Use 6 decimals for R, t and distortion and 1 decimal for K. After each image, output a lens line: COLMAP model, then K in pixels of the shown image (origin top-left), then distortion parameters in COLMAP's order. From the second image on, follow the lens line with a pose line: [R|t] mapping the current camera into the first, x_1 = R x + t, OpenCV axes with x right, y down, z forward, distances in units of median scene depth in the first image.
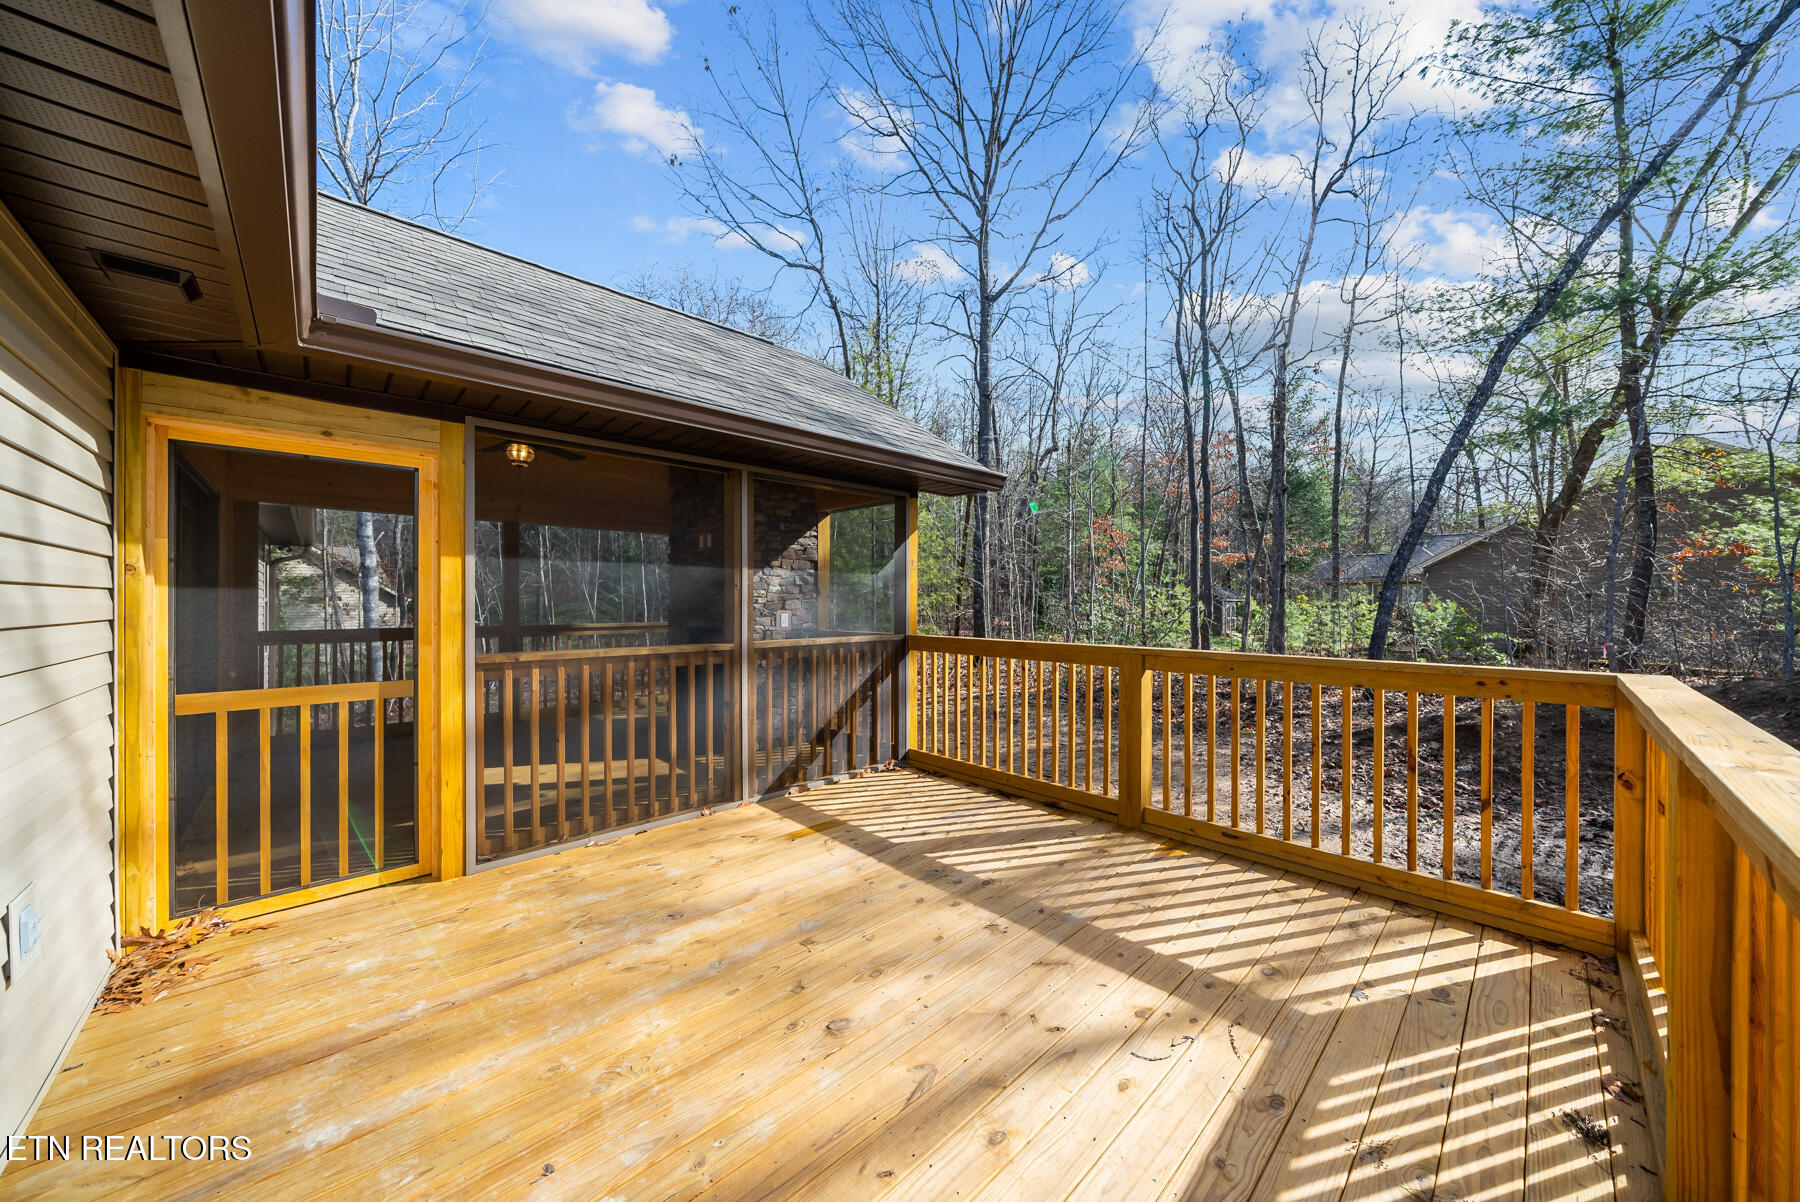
lens RADIAL K [[624.1, 0, 895.2], [0, 624.1, 612.2], [0, 0, 1]] dist [-0.001416, -0.000241]
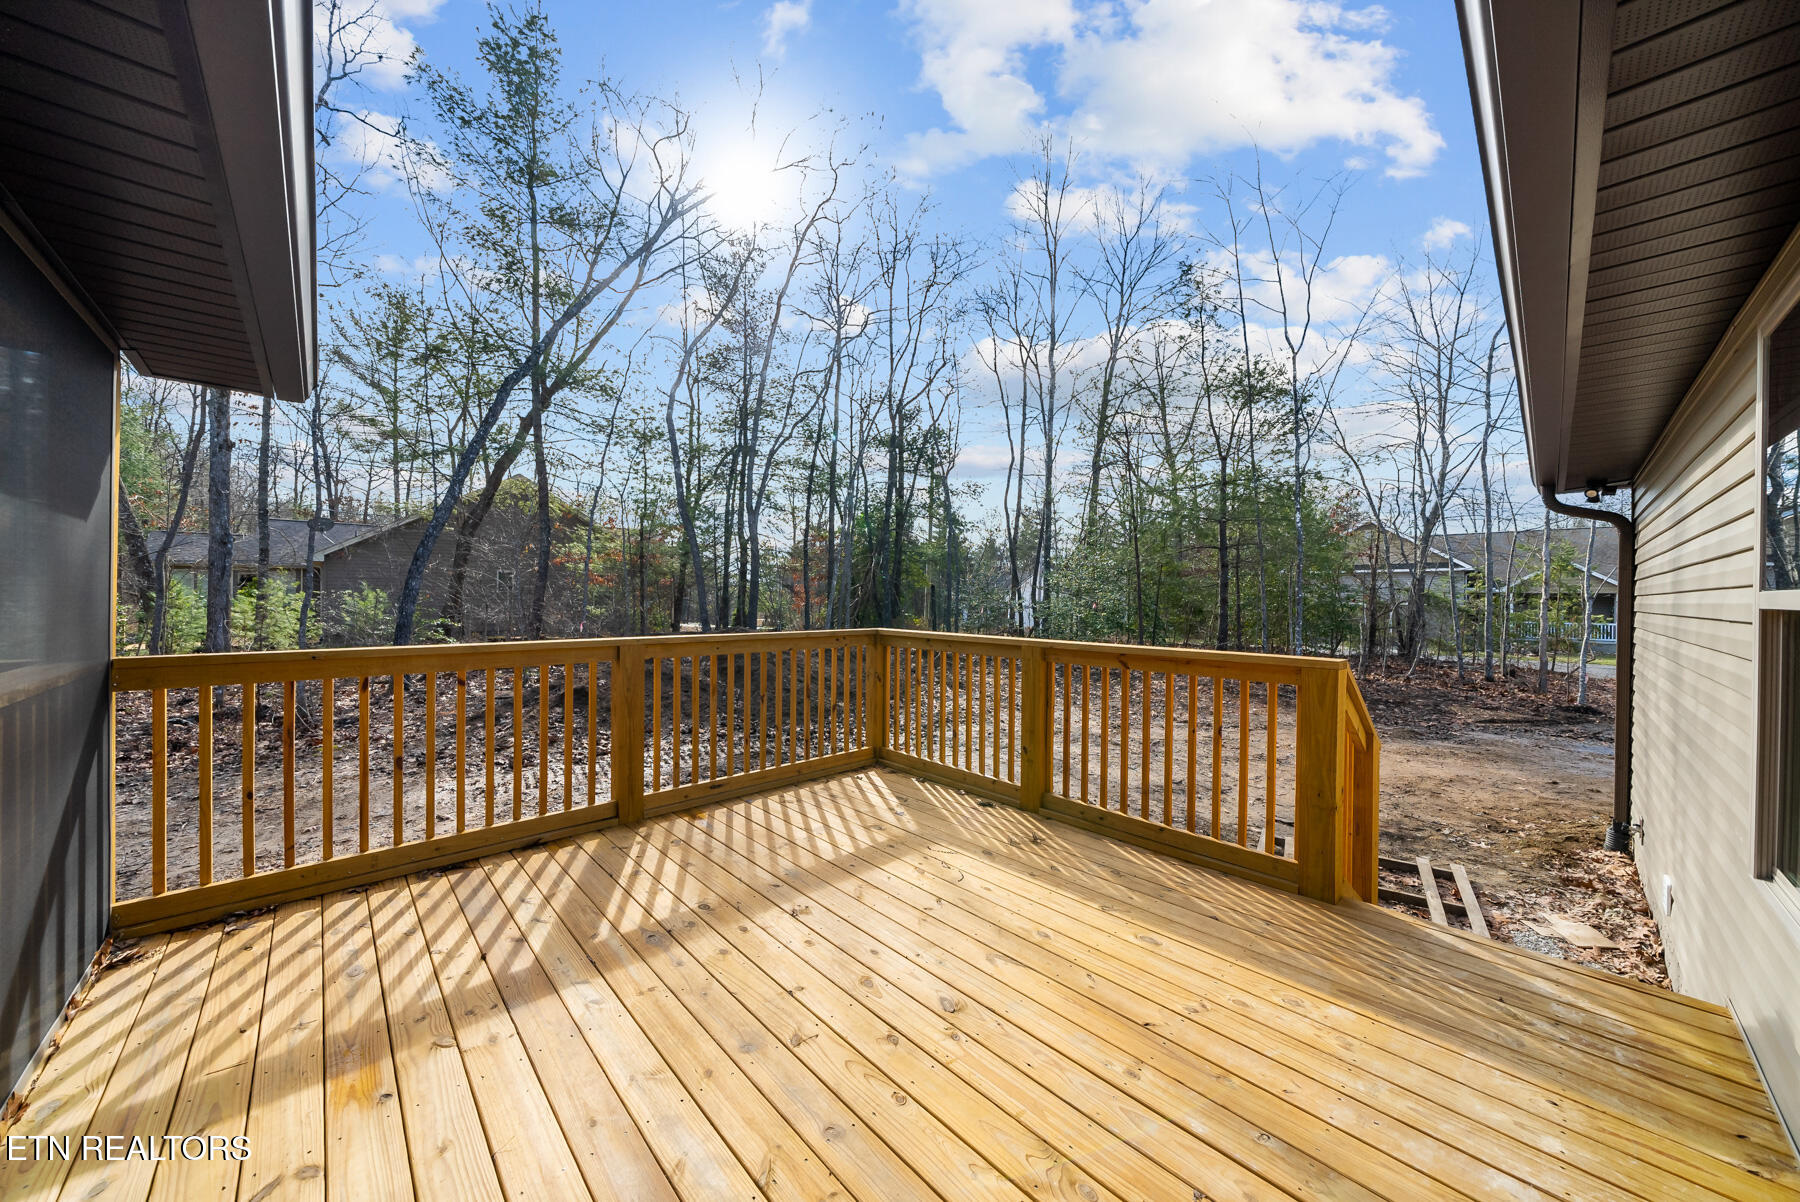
lens RADIAL K [[624.1, 0, 895.2], [0, 624.1, 612.2], [0, 0, 1]] dist [-0.001416, -0.000241]
pose [[0.002614, -0.038644, 0.999250, -0.646137], [0.001863, 0.999251, 0.038639, -0.028663], [-0.999995, 0.001761, 0.002684, 0.618182]]
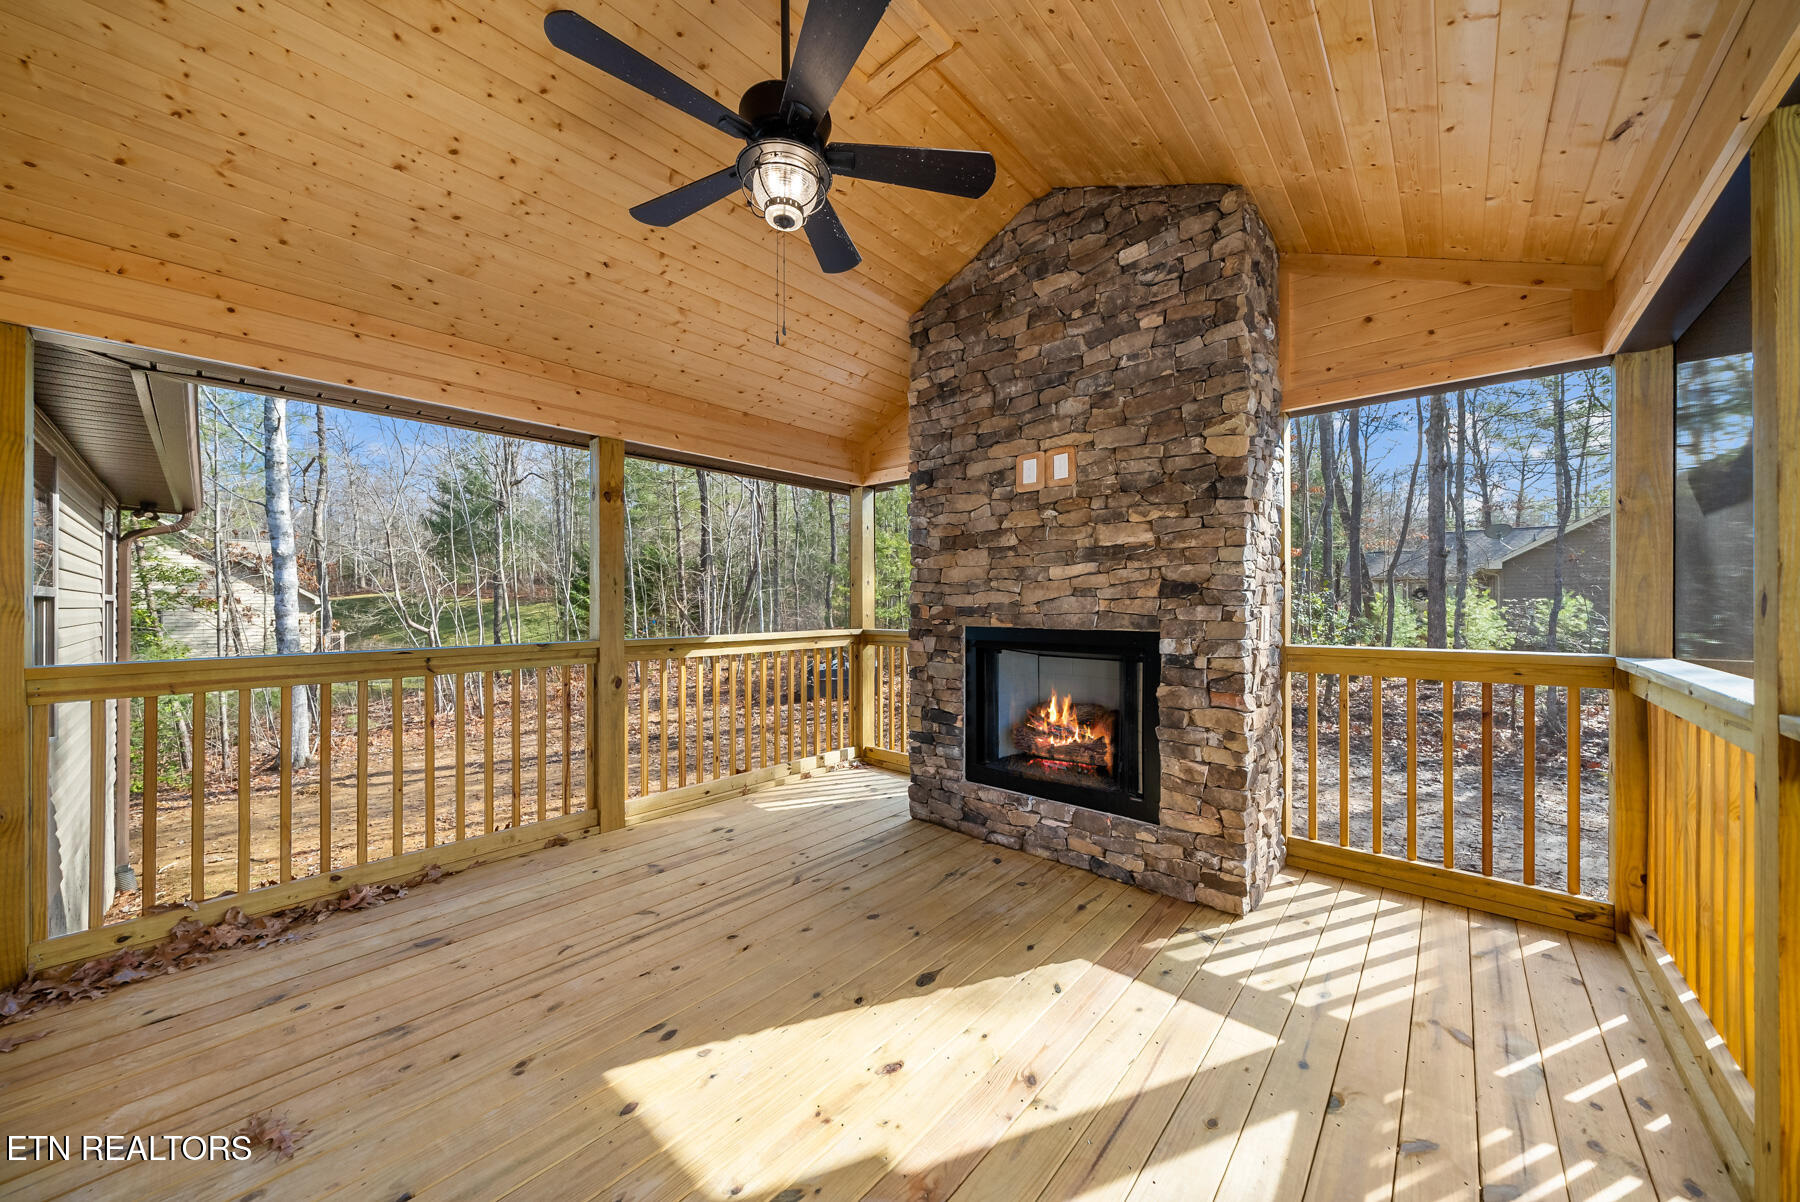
lens RADIAL K [[622.4, 0, 896.7], [0, 622.4, 600.6], [0, 0, 1]] dist [-0.002128, -0.000260]
pose [[0.995938, -0.013295, 0.089052, -0.164633], [0.014405, 0.999826, -0.011840, -0.001346], [-0.088879, 0.013074, 0.995957, 0.179922]]
